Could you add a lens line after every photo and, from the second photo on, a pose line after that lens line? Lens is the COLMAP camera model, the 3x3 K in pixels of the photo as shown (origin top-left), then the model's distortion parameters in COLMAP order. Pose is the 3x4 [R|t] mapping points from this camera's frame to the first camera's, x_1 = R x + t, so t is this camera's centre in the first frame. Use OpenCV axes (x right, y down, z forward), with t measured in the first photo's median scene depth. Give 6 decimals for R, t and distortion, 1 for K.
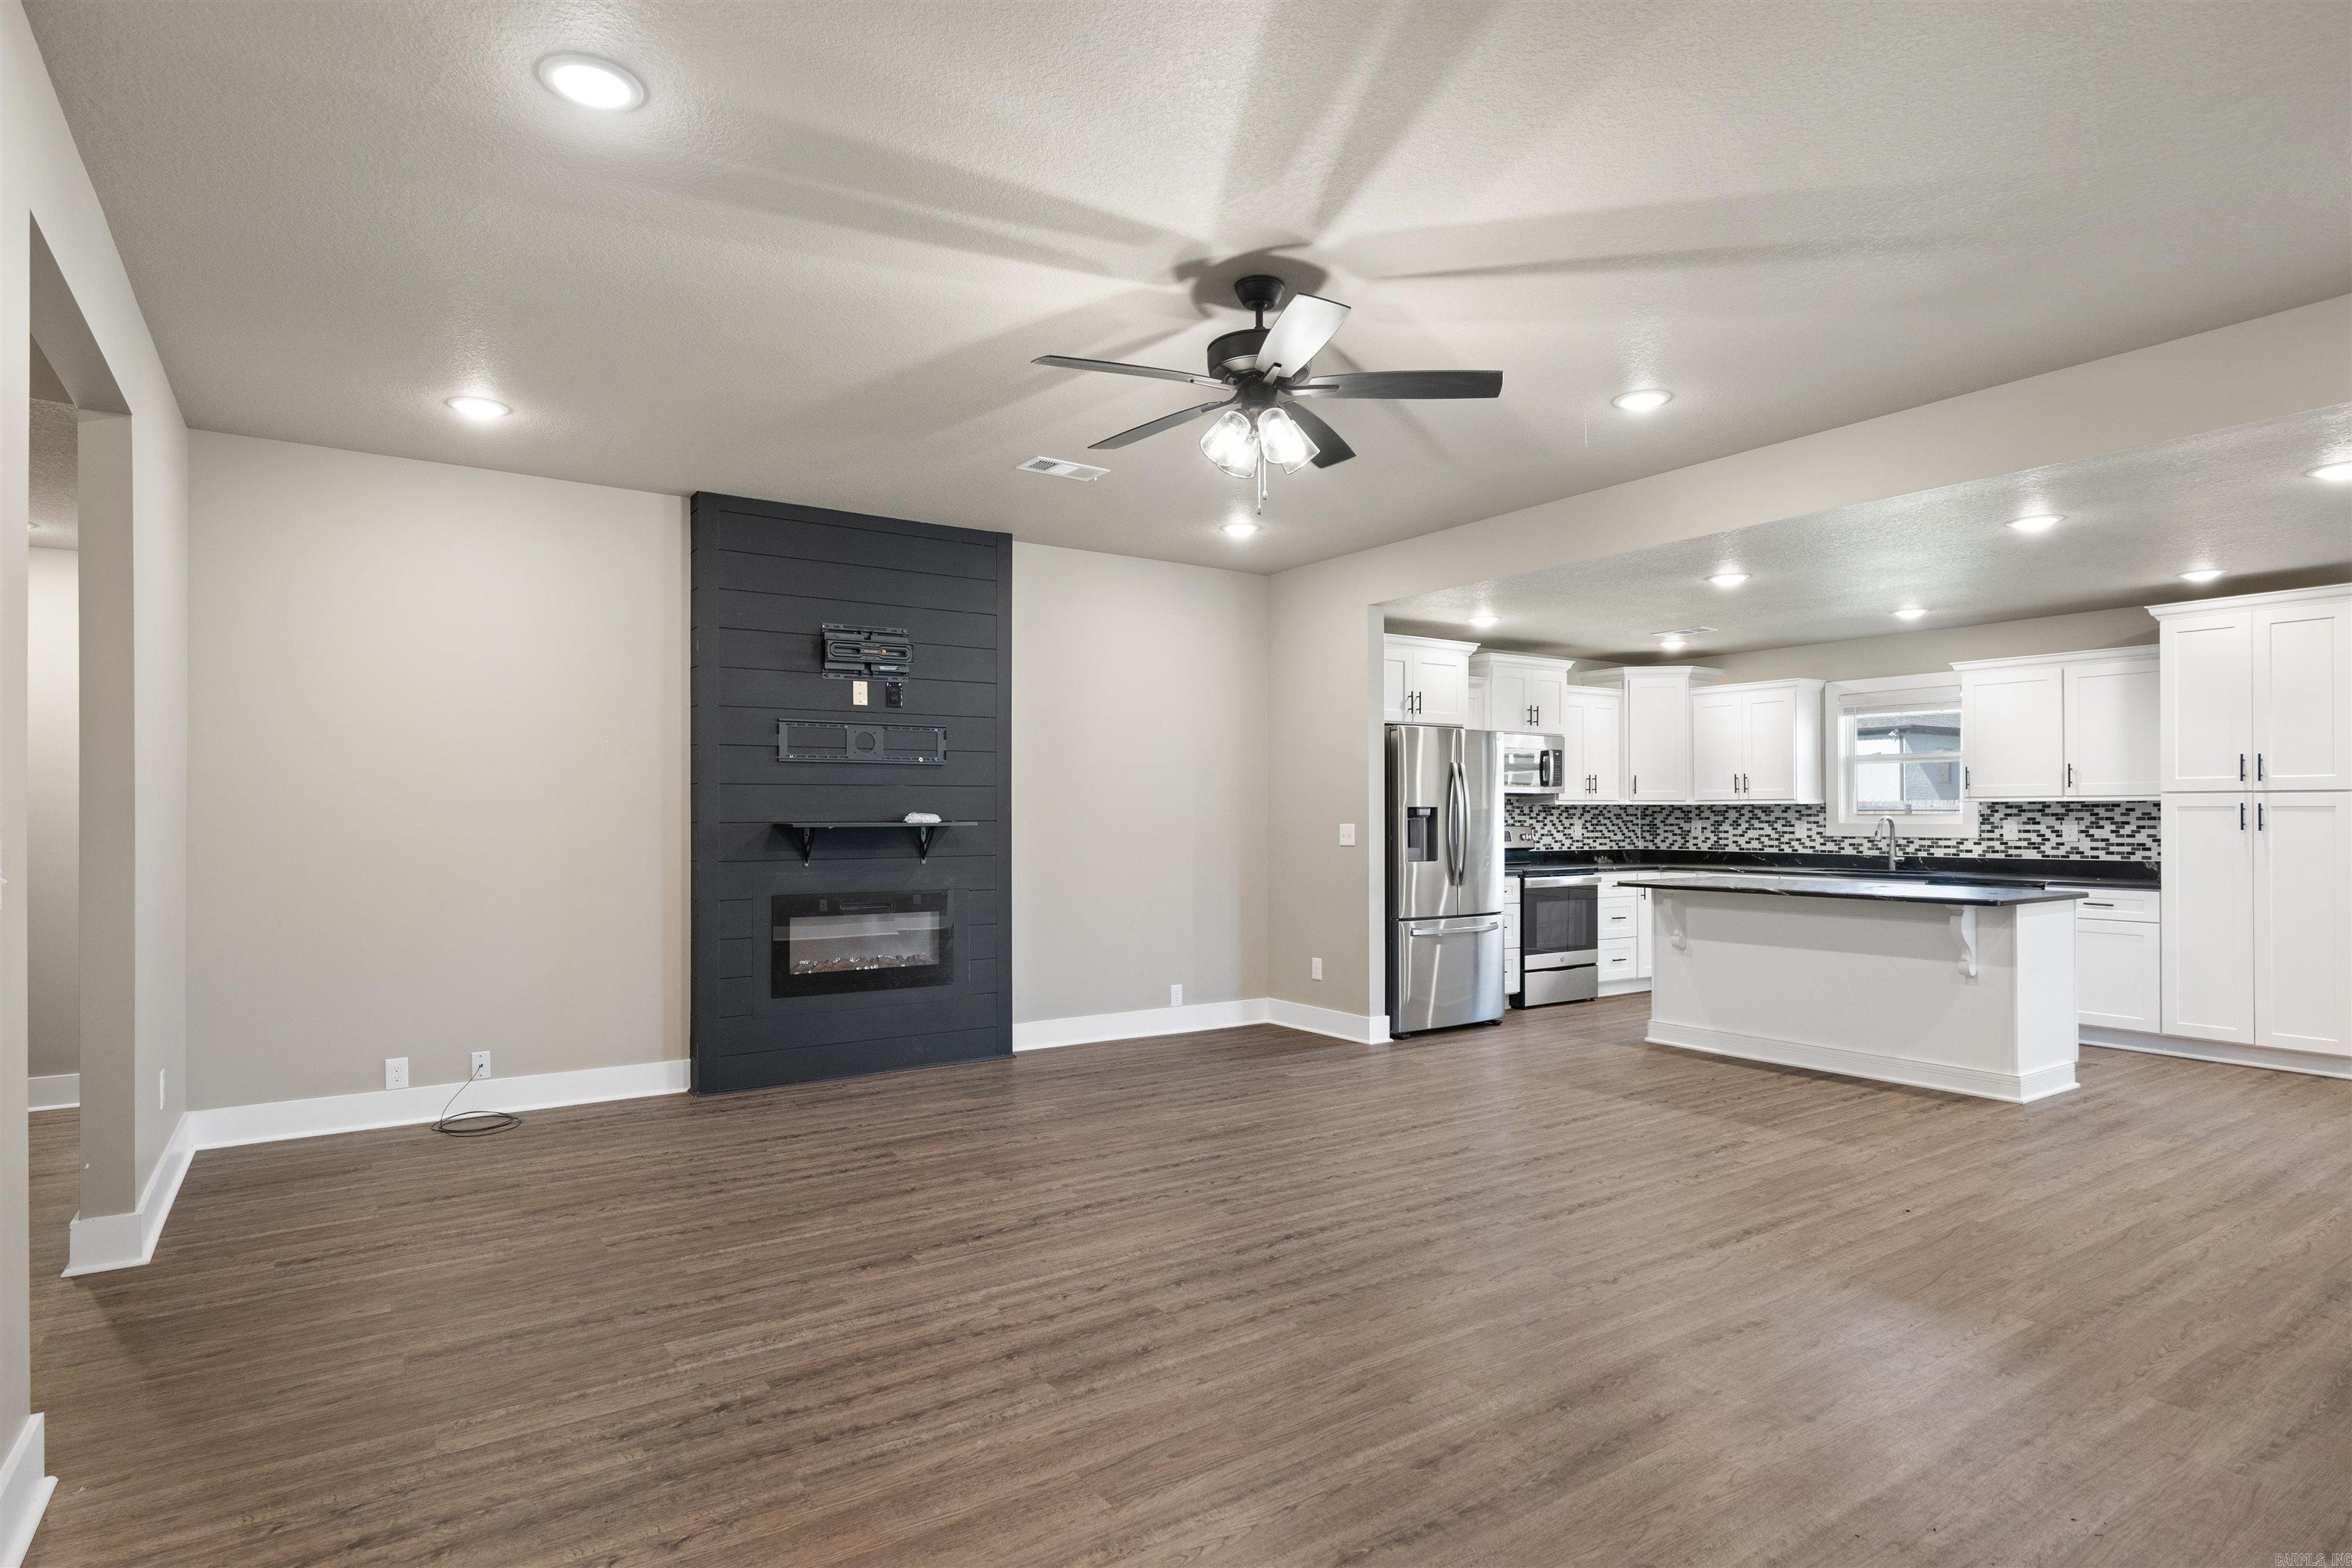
lens RADIAL K [[1246.0, 0, 1174.7], [0, 1246.0, 810.4], [0, 0, 1]] dist [-0.004097, 0.001798]
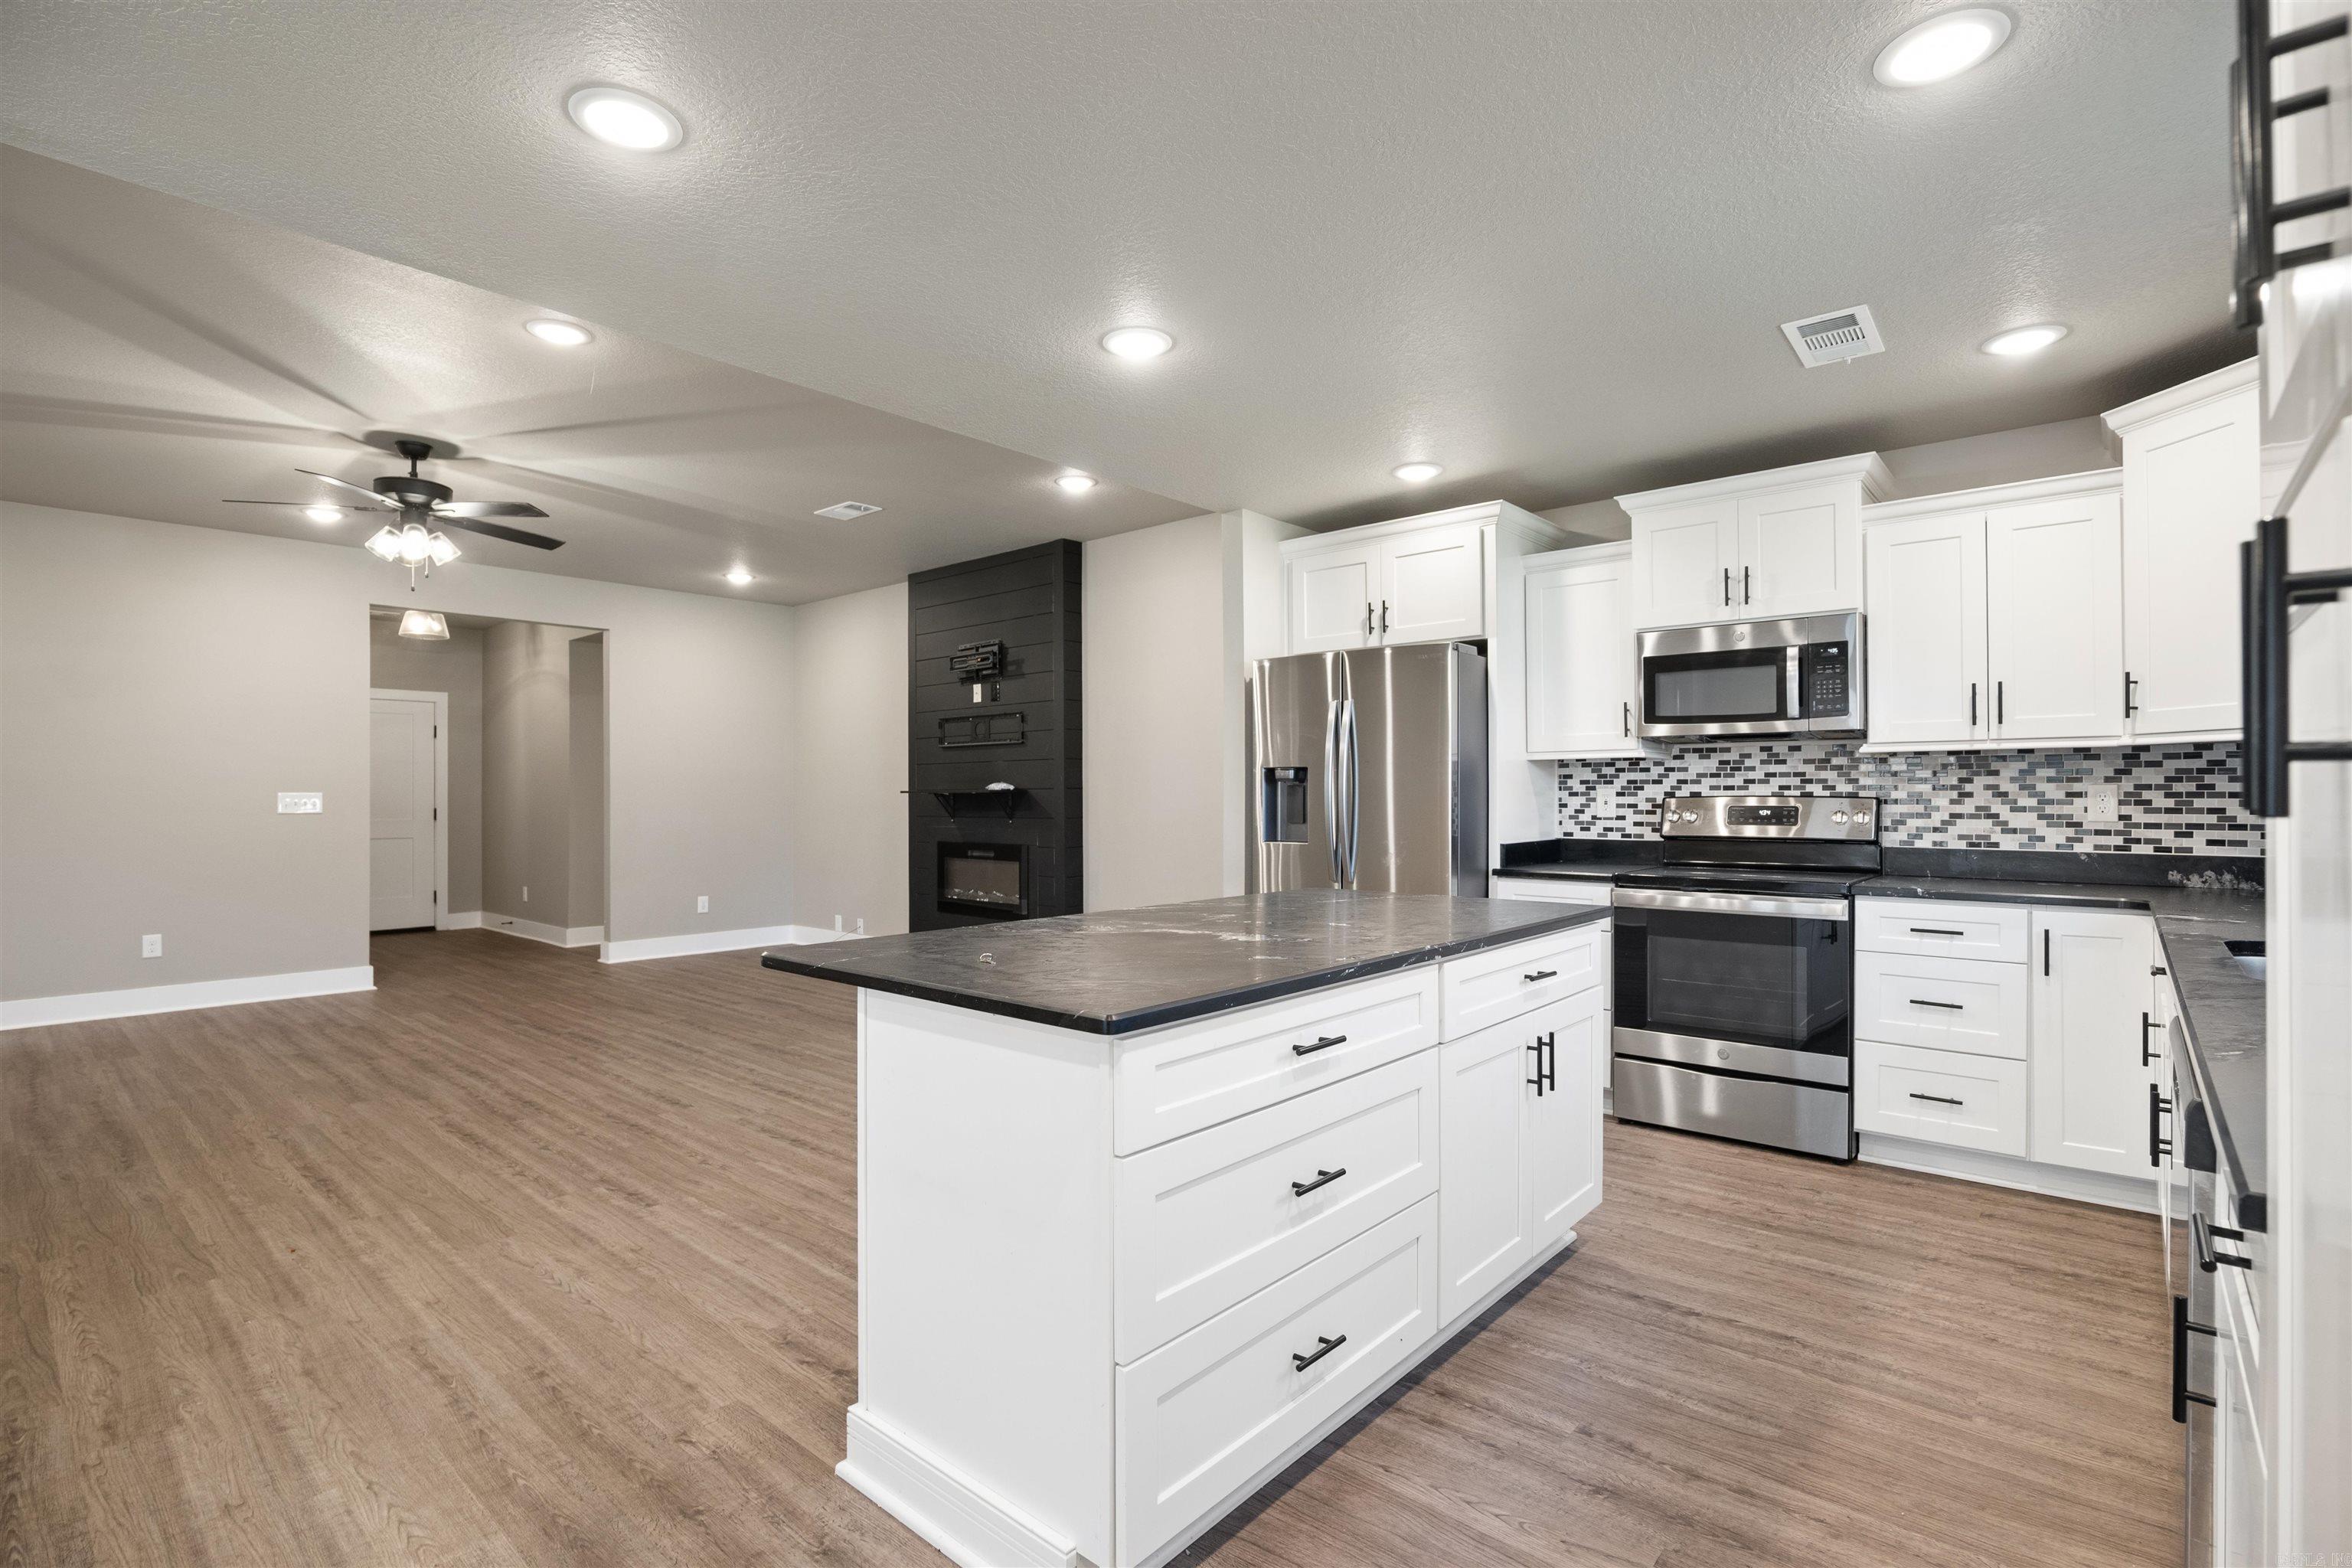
lens RADIAL K [[1098.6, 0, 1173.8], [0, 1098.6, 790.7], [0, 0, 1]] dist [-0.027044, 0.008451]
pose [[0.251740, -0.003349, -0.967789, 0.805622], [0.006416, 0.999978, -0.001791, 0.011427], [0.967774, -0.005759, 0.251756, 0.779225]]
